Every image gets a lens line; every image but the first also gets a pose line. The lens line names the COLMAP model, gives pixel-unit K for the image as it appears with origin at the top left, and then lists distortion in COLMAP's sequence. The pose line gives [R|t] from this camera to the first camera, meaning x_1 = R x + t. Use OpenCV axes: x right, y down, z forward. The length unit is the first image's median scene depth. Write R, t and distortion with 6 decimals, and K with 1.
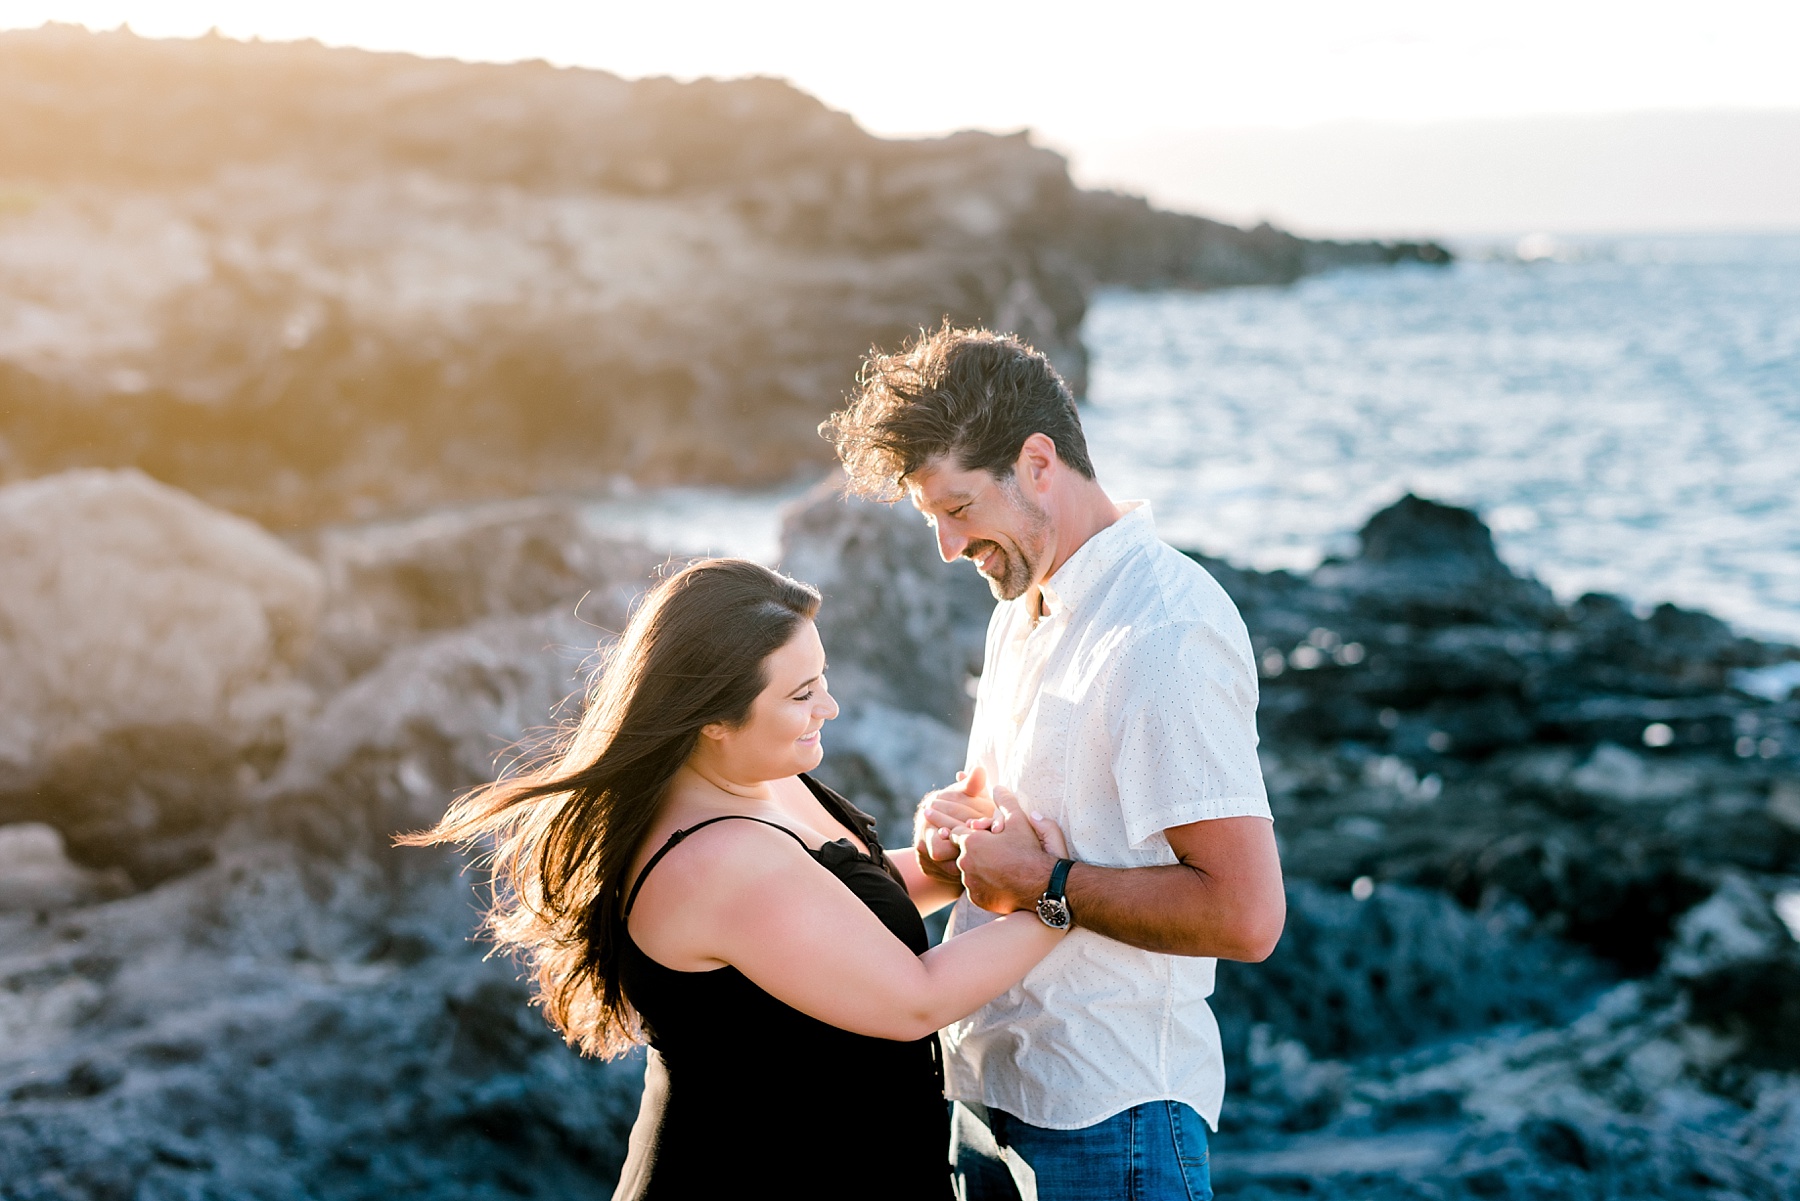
lens RADIAL K [[2974.0, 0, 900.0], [0, 2974.0, 600.5], [0, 0, 1]] dist [0.016789, -0.021694]
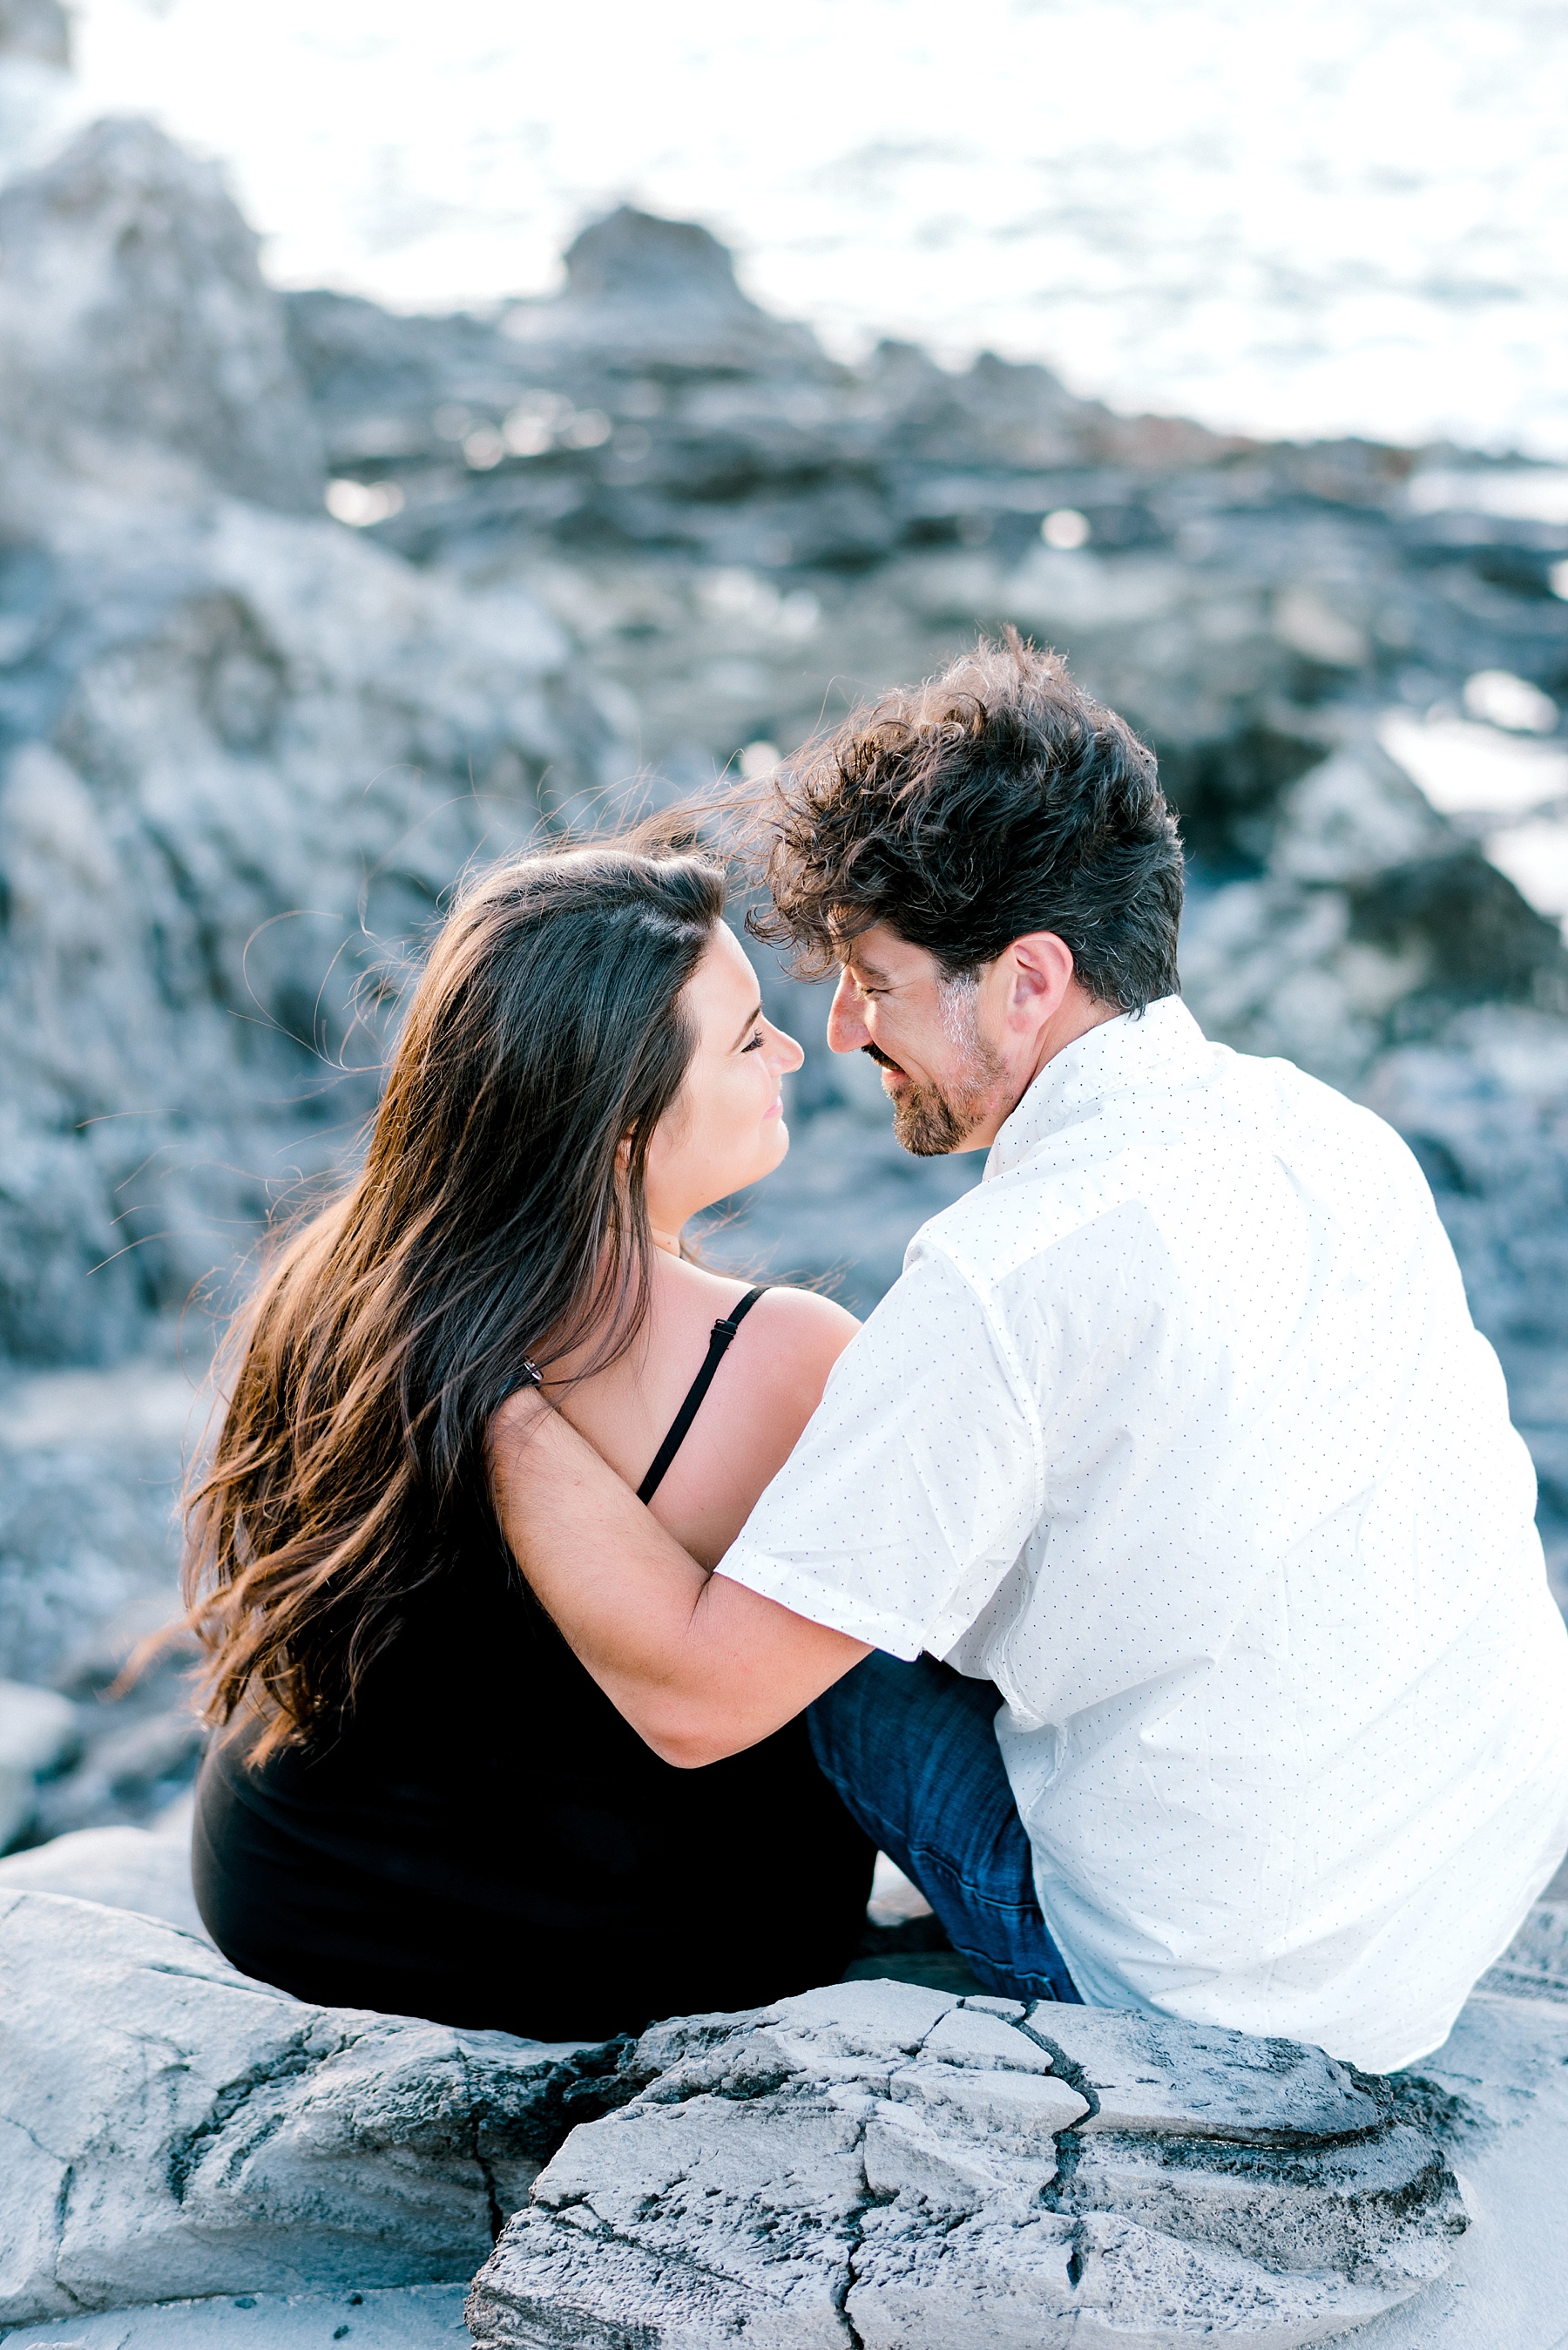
lens RADIAL K [[3882.2, 0, 784.0], [0, 3882.2, 1175.0], [0, 0, 1]] dist [0.016789, -0.021694]
pose [[0.969999, -0.069540, 0.232952, -0.043720], [0.021054, 0.978646, 0.204473, 0.004315], [-0.242196, -0.193434, 0.950749, 0.097445]]
